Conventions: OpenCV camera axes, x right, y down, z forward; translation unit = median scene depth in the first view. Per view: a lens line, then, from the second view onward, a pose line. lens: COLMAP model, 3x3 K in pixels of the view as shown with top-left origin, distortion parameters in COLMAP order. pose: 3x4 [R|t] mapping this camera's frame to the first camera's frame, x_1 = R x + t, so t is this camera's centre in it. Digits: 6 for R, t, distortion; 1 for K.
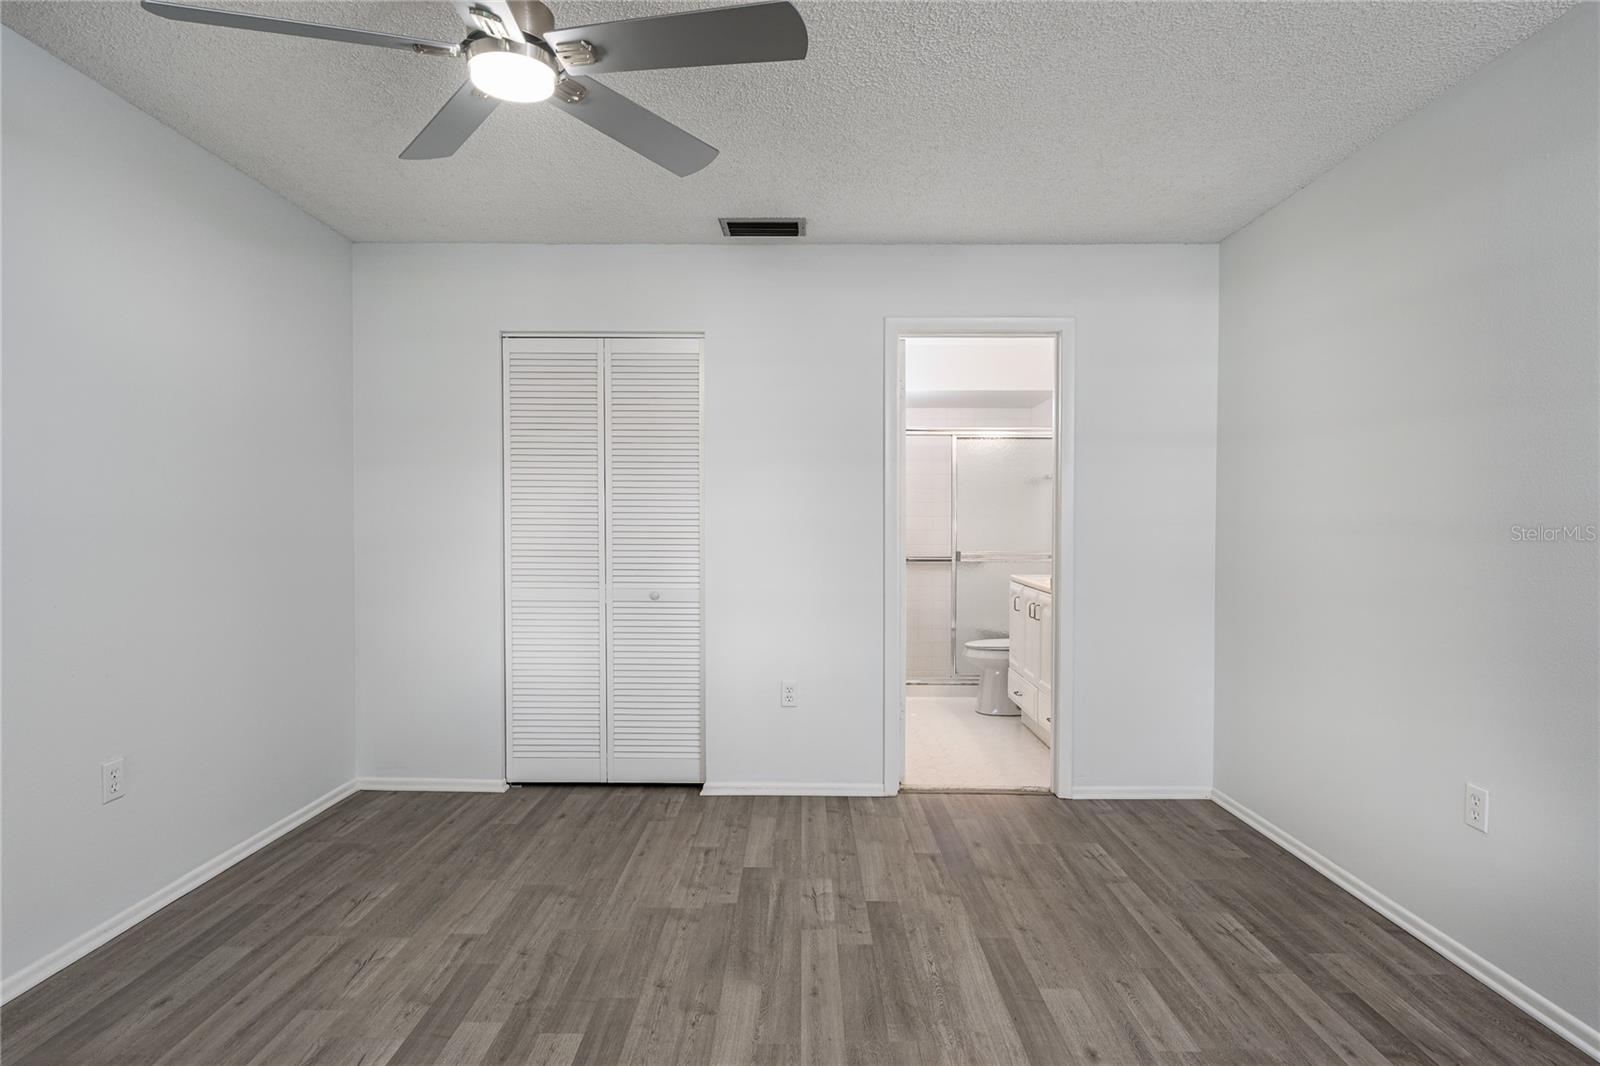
lens RADIAL K [[822.2, 0, 798.6], [0, 822.2, 539.3], [0, 0, 1]] dist [-0.002706, 0.000199]
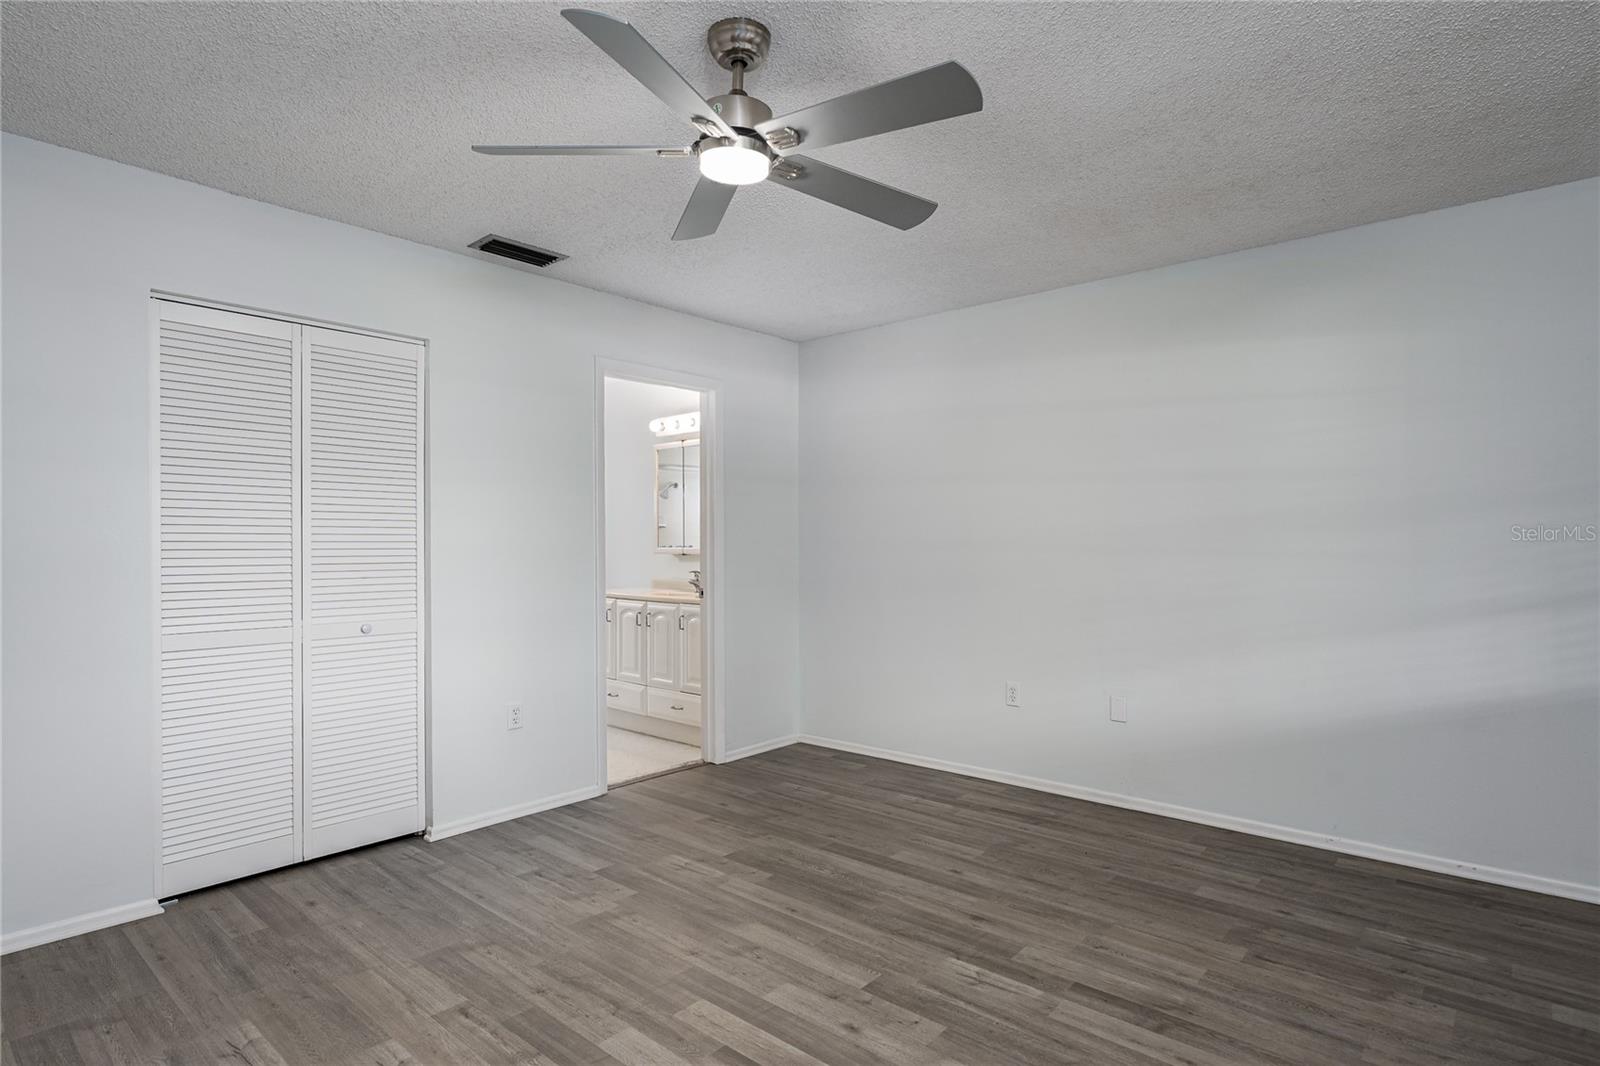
lens RADIAL K [[827.7, 0, 804.2], [0, 827.7, 539.8], [0, 0, 1]] dist [-0.001848, 0.000866]
pose [[0.655335, -0.002766, 0.755333, -0.633399], [0.020275, 0.999697, -0.013930, -0.005133], [-0.755066, 0.024443, 0.655193, 0.084210]]
